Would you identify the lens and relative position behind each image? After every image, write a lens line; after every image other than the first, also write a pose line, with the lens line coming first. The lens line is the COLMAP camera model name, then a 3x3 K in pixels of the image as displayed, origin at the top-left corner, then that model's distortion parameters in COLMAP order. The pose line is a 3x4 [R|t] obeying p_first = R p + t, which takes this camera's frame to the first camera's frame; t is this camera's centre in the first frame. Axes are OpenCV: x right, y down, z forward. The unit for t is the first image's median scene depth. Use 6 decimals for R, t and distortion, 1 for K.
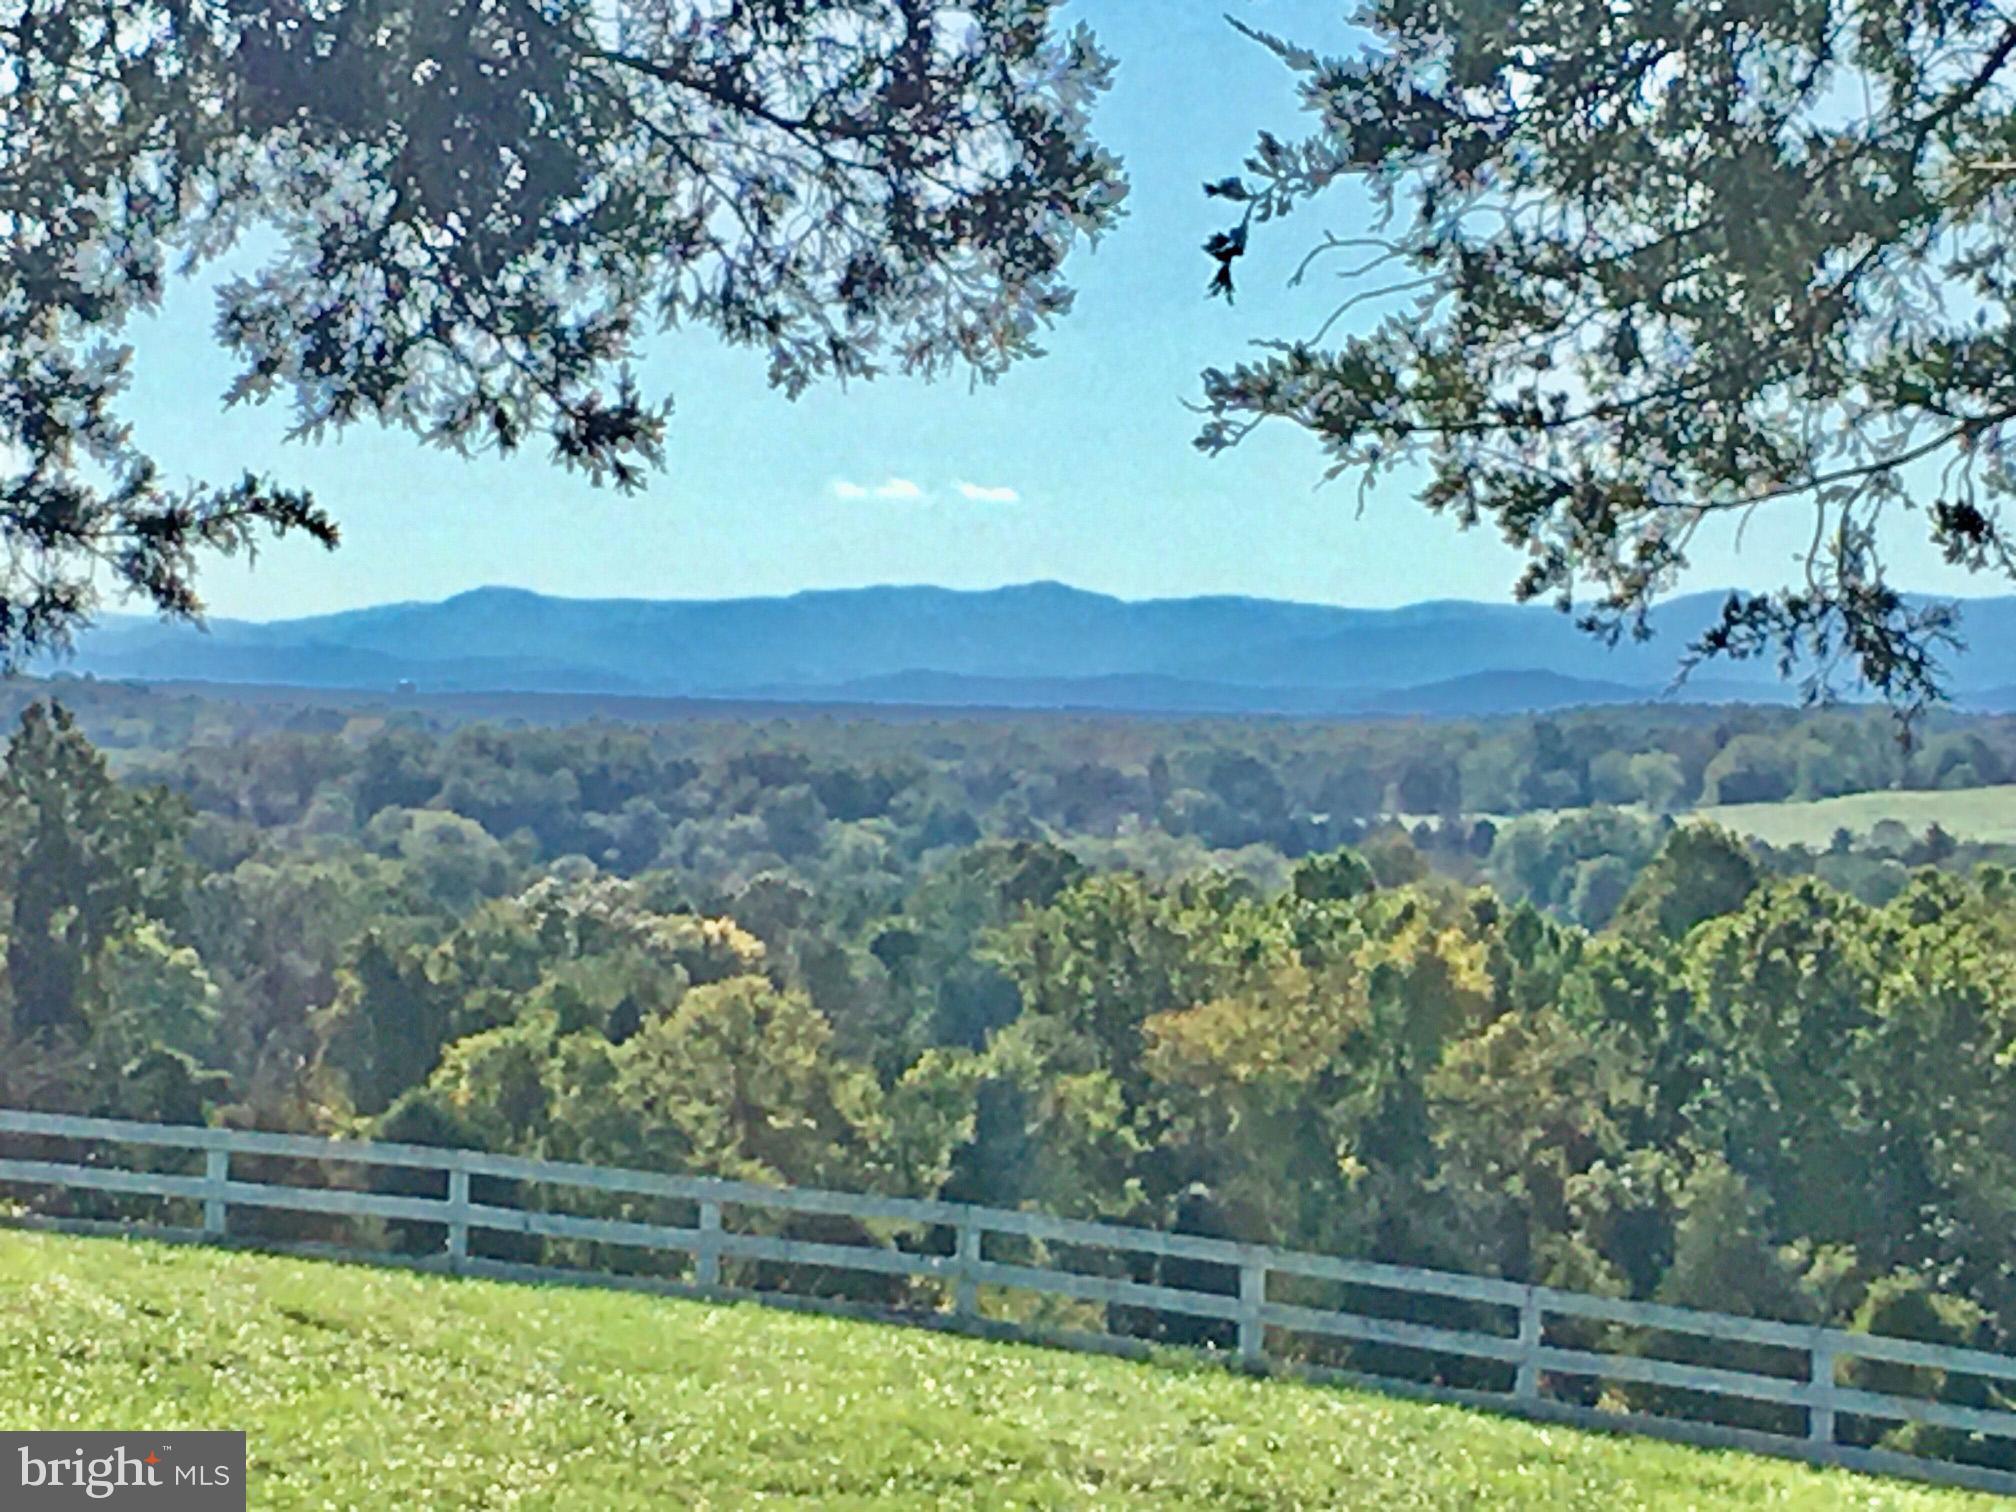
lens RADIAL K [[8407.0, 0, 1008.0], [0, 8407.0, 756.0], [0, 0, 1]] dist [-0.103448, -5.226468]
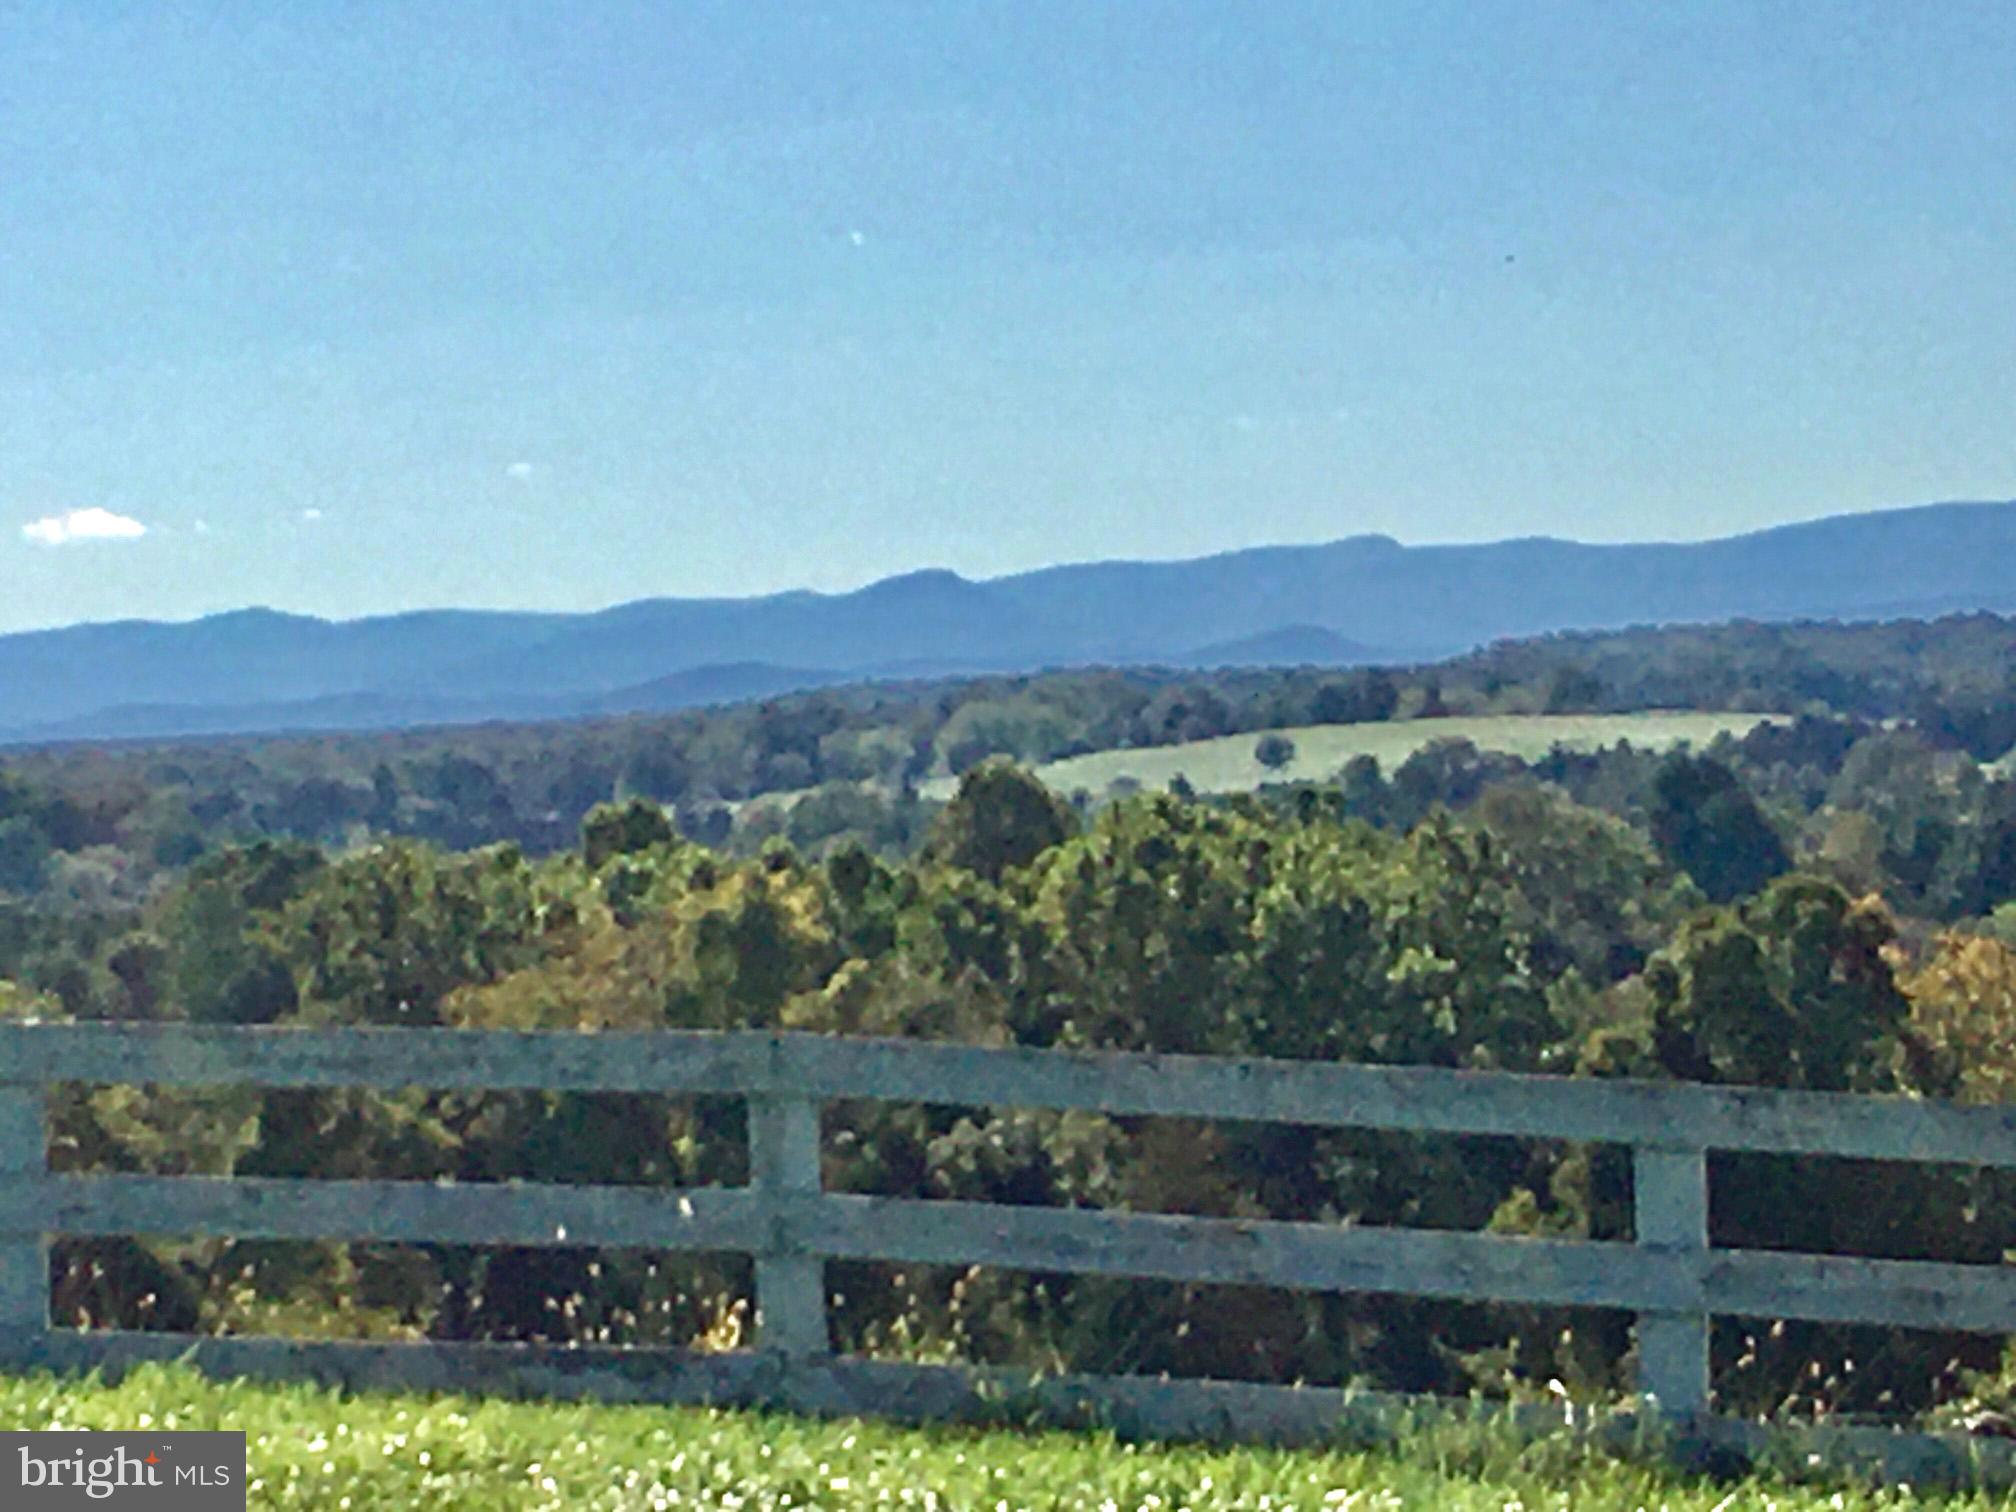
lens RADIAL K [[7544.9, 0, 1008.0], [0, 7544.9, 756.0], [0, 0, 1]] dist [-0.009737, 0.076148]
pose [[0.991826, -0.068778, 0.107471, -0.007994], [0.069543, 0.997573, -0.003384, 0.012535], [-0.106978, 0.010830, 0.994202, 0.198644]]
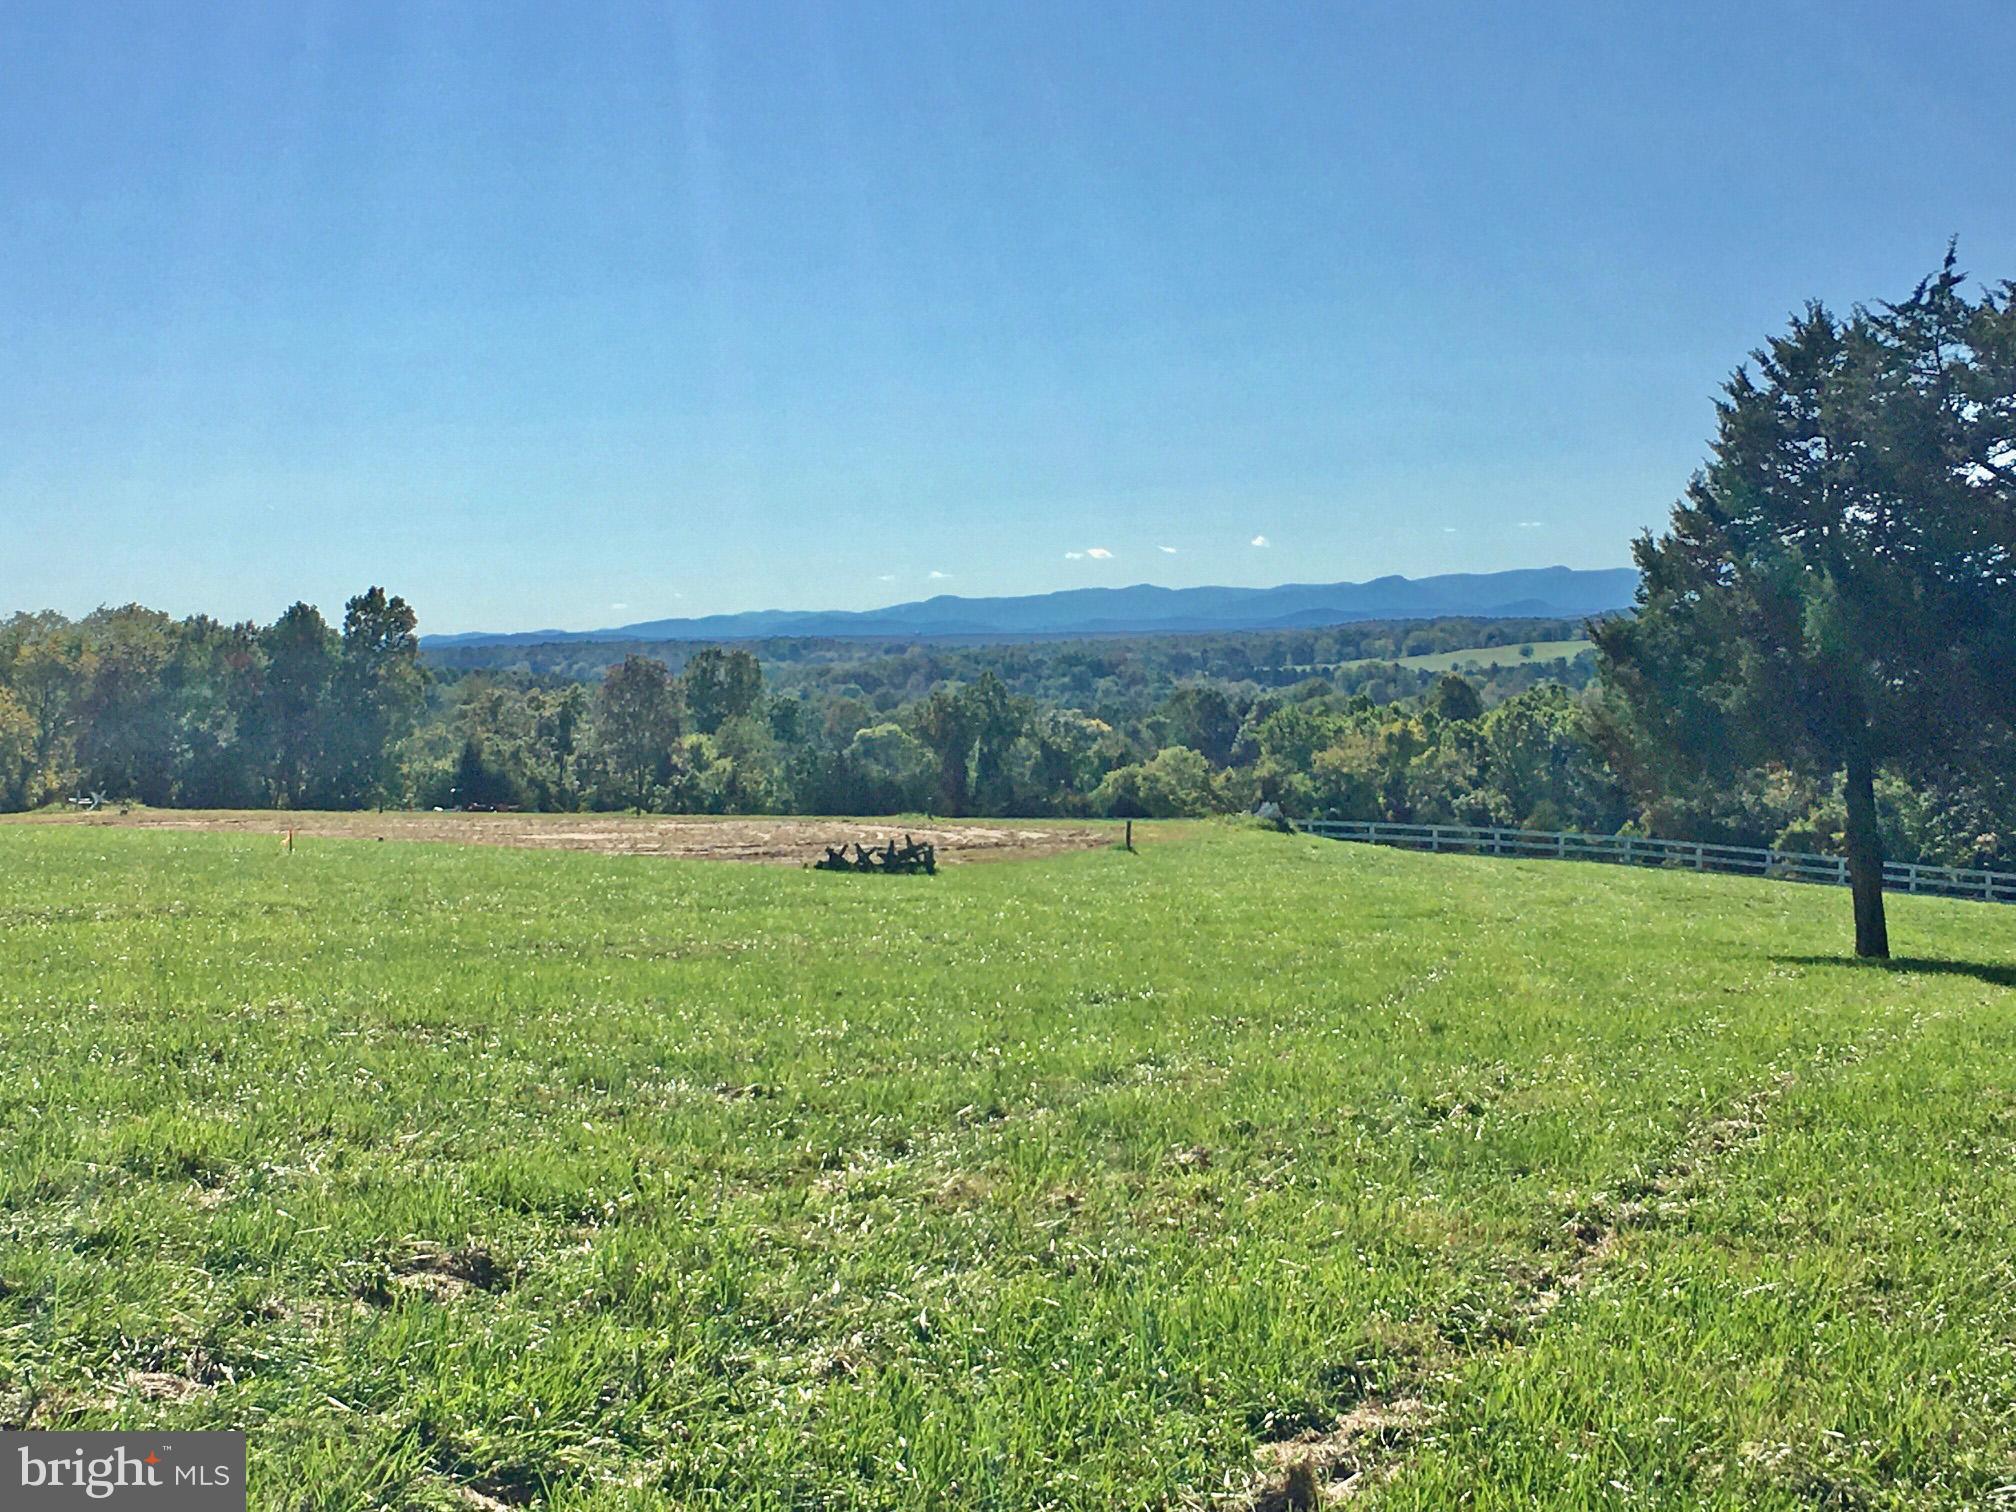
lens RADIAL K [[3386.2, 0, 1008.0], [0, 3386.2, 756.0], [0, 0, 1]] dist [0.111547, 0.004773]
pose [[0.998974, -0.045155, 0.003428, -0.094189], [0.044987, 0.998221, 0.039119, -0.020239], [-0.005188, -0.038924, 0.999229, -0.214151]]
